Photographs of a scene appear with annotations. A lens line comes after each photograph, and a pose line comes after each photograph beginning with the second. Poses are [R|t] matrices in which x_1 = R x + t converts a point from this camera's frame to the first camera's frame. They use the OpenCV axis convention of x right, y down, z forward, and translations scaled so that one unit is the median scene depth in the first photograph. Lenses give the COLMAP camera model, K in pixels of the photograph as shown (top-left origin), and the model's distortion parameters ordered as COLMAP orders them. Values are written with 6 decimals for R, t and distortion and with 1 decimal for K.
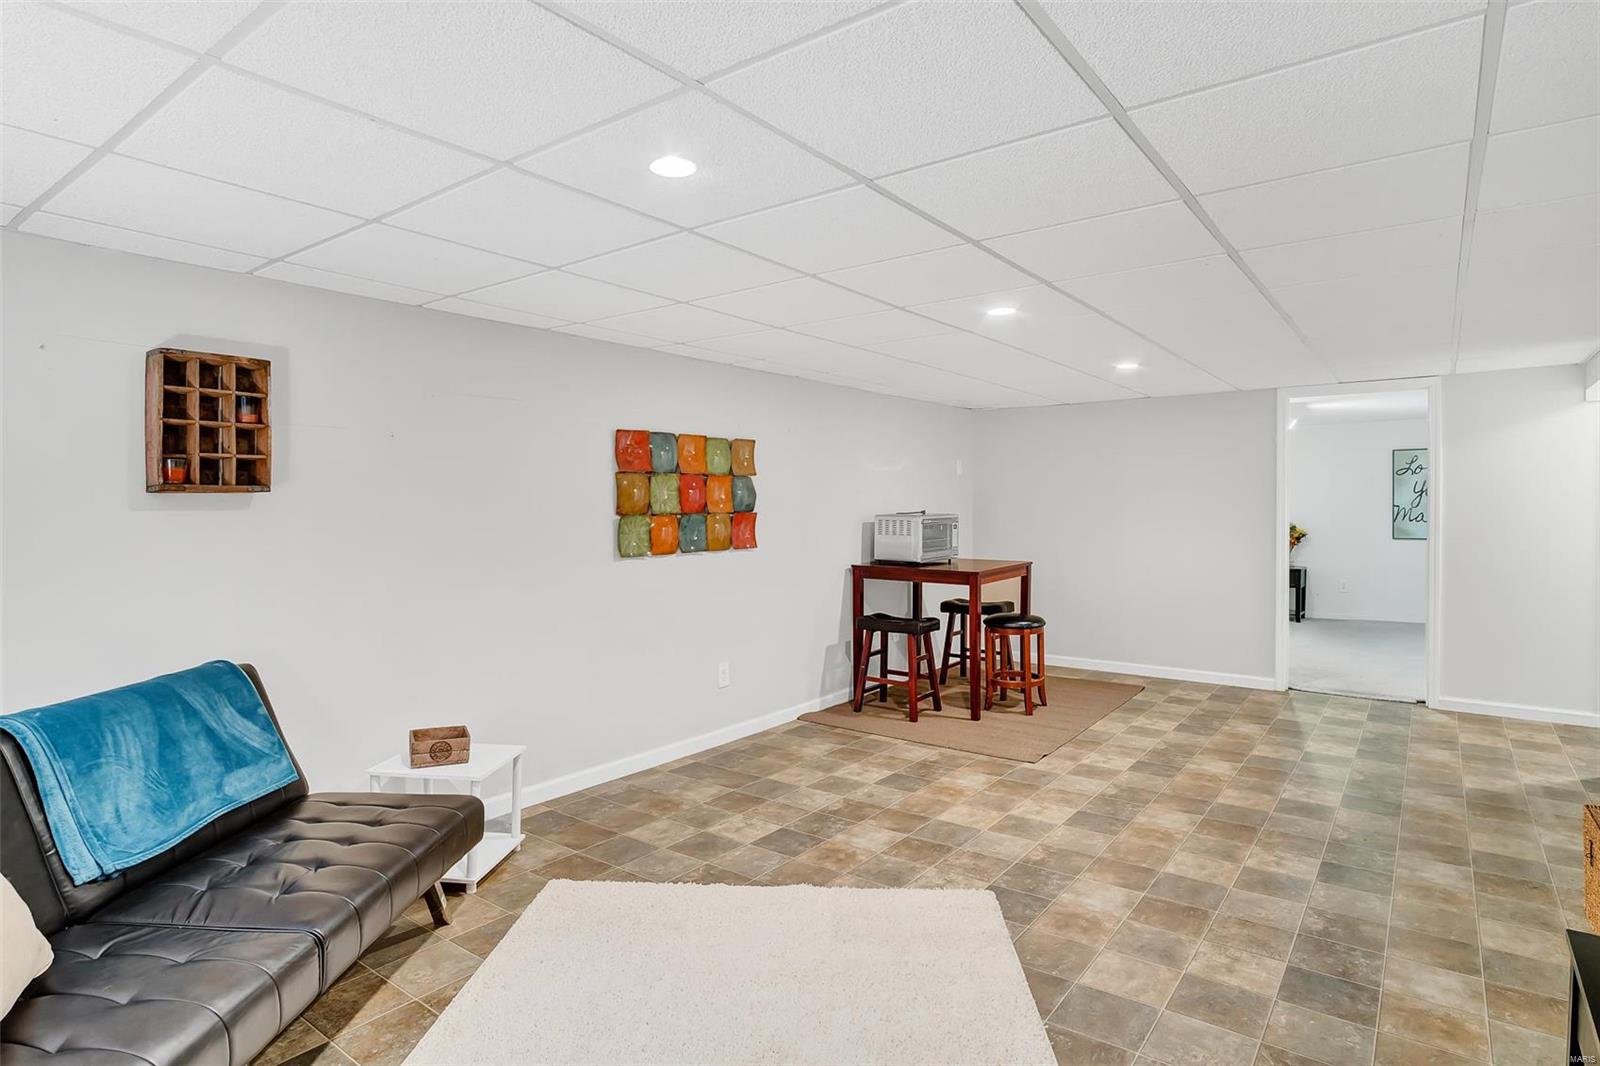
lens RADIAL K [[869.5, 0, 791.7], [0, 869.5, 522.6], [0, 0, 1]] dist [-0.035174, 0.006662]
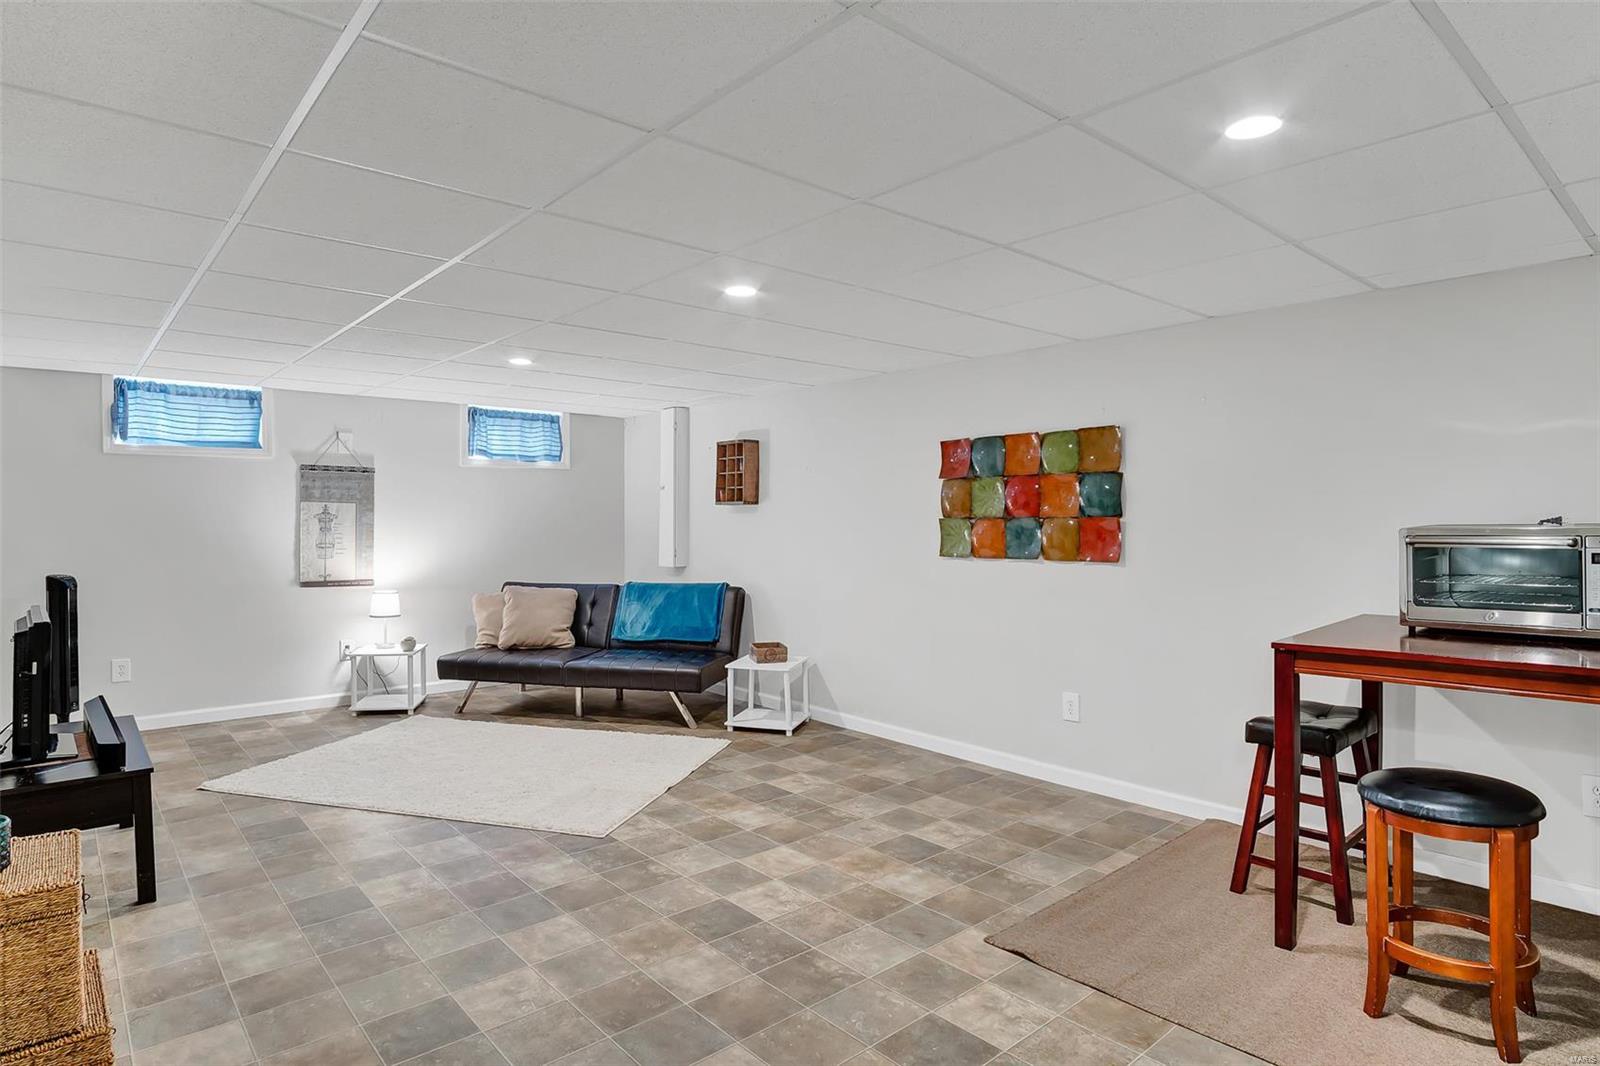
lens RADIAL K [[869.5, 0, 796.3], [0, 869.5, 531.4], [0, 0, 1]] dist [-0.035174, 0.006662]
pose [[-0.203242, 0.023828, -0.978839, 1.067104], [-0.013614, 0.999538, 0.027159, -0.021743], [0.979034, 0.018846, -0.202824, 1.196488]]
